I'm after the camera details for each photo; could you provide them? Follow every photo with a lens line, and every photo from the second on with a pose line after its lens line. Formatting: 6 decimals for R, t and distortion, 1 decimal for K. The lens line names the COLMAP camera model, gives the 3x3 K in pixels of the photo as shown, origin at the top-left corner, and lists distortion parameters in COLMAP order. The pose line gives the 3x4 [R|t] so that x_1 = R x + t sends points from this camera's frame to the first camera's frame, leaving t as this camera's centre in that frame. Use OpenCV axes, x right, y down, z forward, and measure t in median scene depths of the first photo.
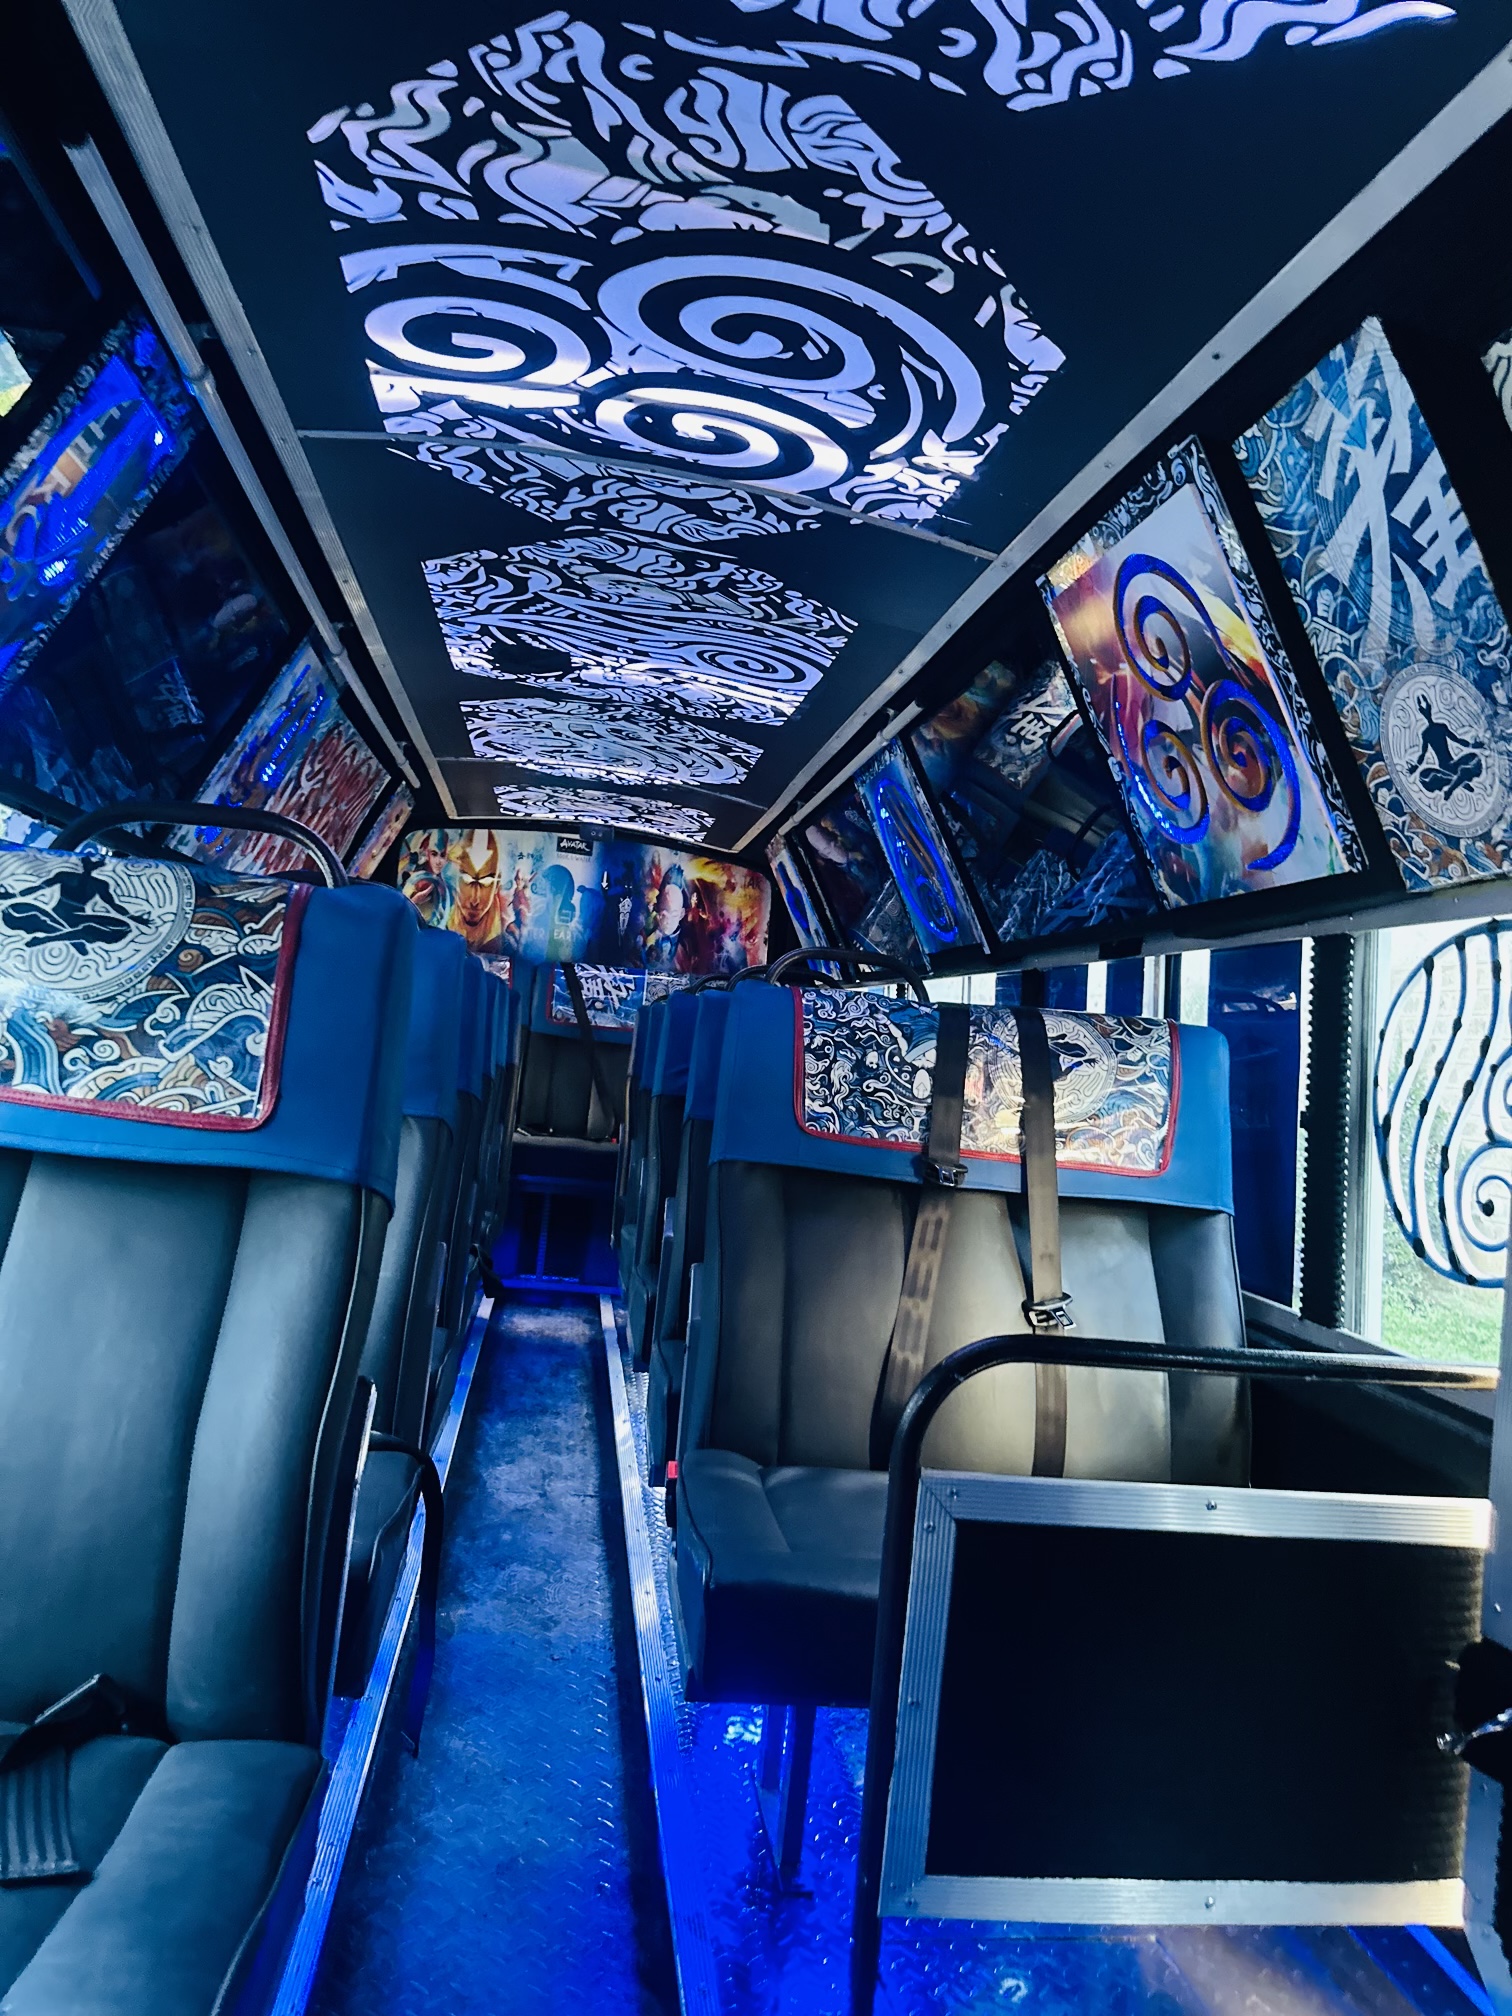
lens RADIAL K [[1390.8, 0, 753.5], [0, 1390.8, 1020.4], [0, 0, 1]] dist [0.165949, -0.317194]
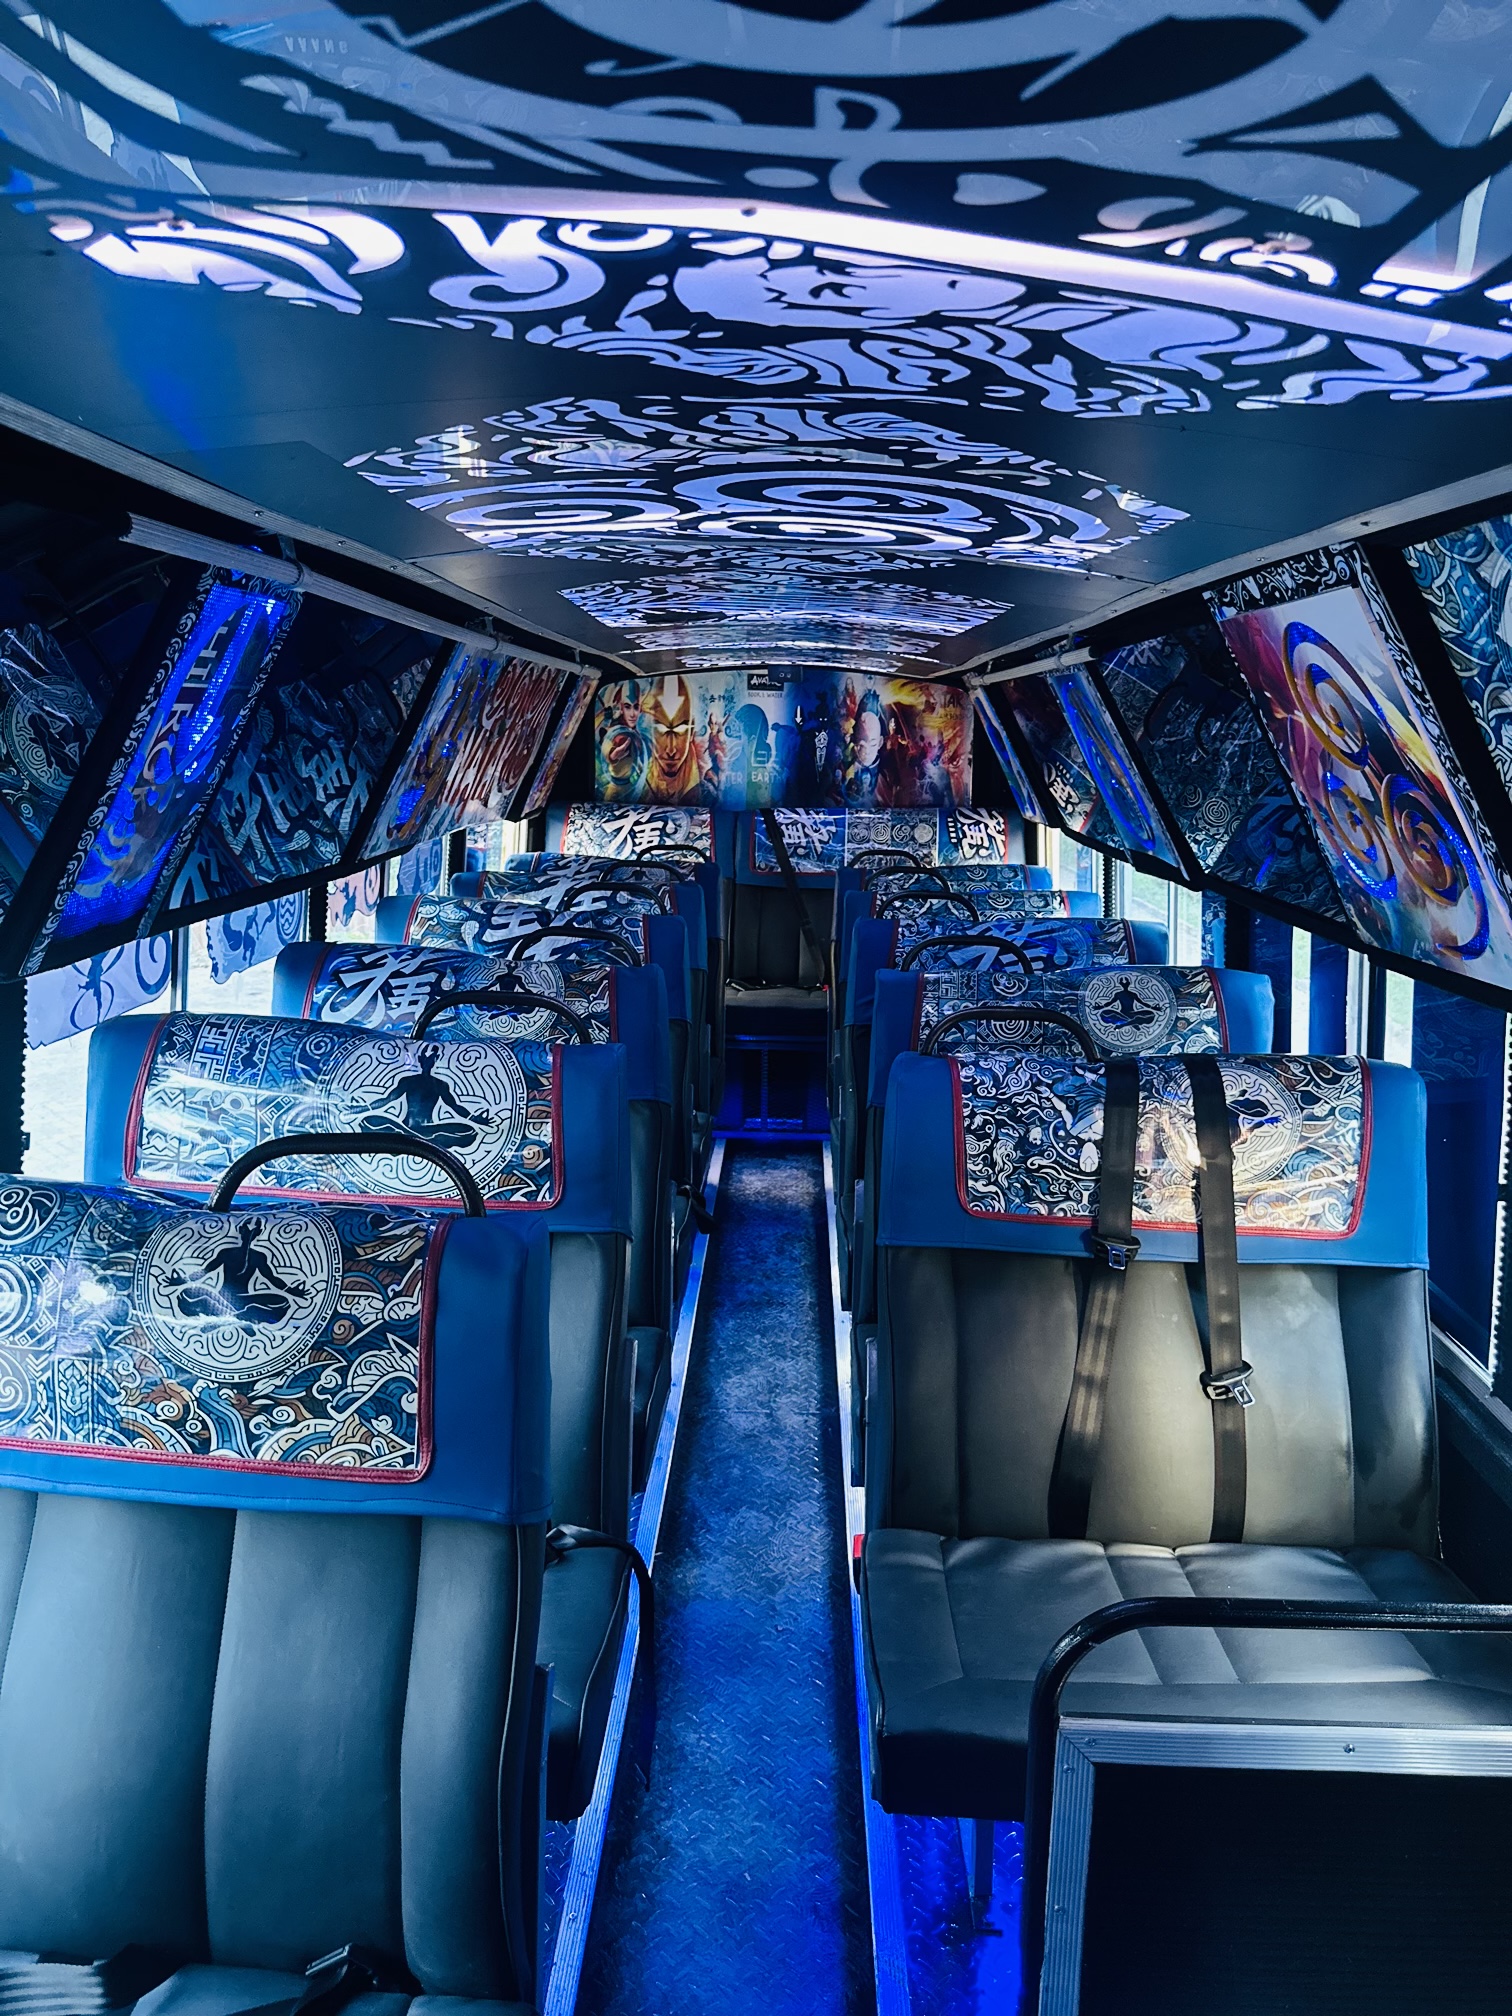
lens RADIAL K [[1390.8, 0, 753.5], [0, 1390.8, 1020.4], [0, 0, 1]] dist [0.165949, -0.317194]
pose [[0.983346, -0.052068, -0.174126, 0.065468], [0.086247, 0.977022, 0.194910, -0.261513], [0.159976, -0.206682, 0.965241, 0.027062]]
